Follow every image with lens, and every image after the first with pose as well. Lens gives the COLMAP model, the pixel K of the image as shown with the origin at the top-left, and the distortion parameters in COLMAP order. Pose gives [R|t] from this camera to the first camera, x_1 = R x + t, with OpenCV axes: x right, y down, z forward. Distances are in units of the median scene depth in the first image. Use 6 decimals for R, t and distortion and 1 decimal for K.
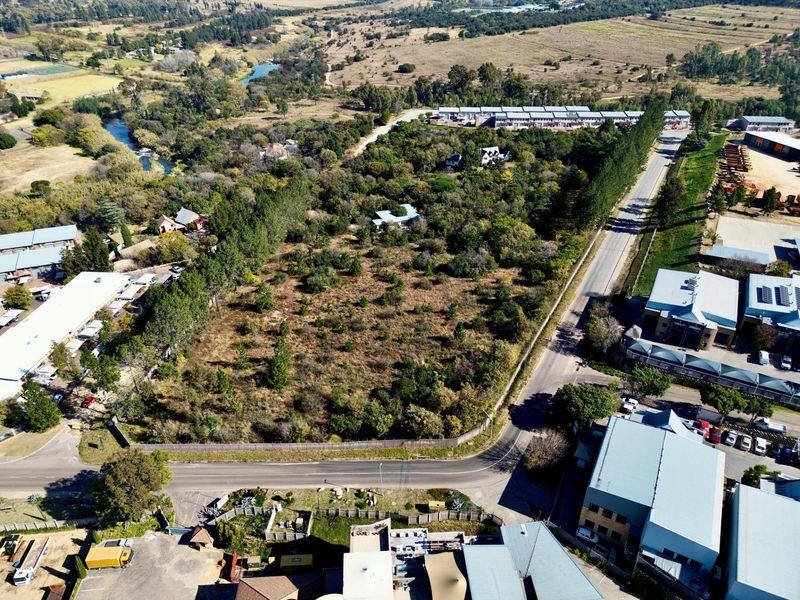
lens RADIAL K [[559.9, 0, 399.1], [0, 559.9, 303.6], [0, 0, 1]] dist [0.061865, -0.049678]
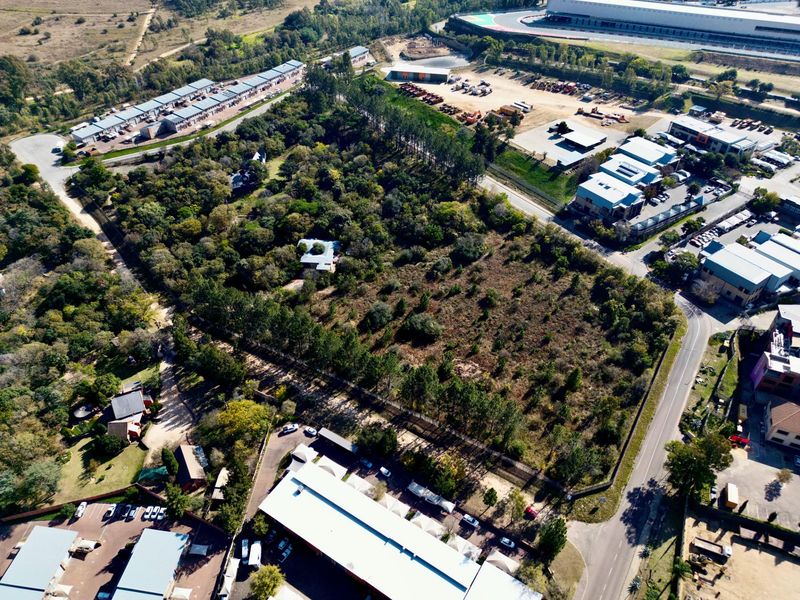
lens RADIAL K [[559.9, 0, 400.9], [0, 559.9, 297.4], [0, 0, 1]] dist [0.061865, -0.049678]
pose [[0.461886, -0.570856, 0.678811, -1.232820], [0.459612, 0.808616, 0.367282, -0.727077], [-0.758564, 0.142347, 0.635861, 0.446067]]
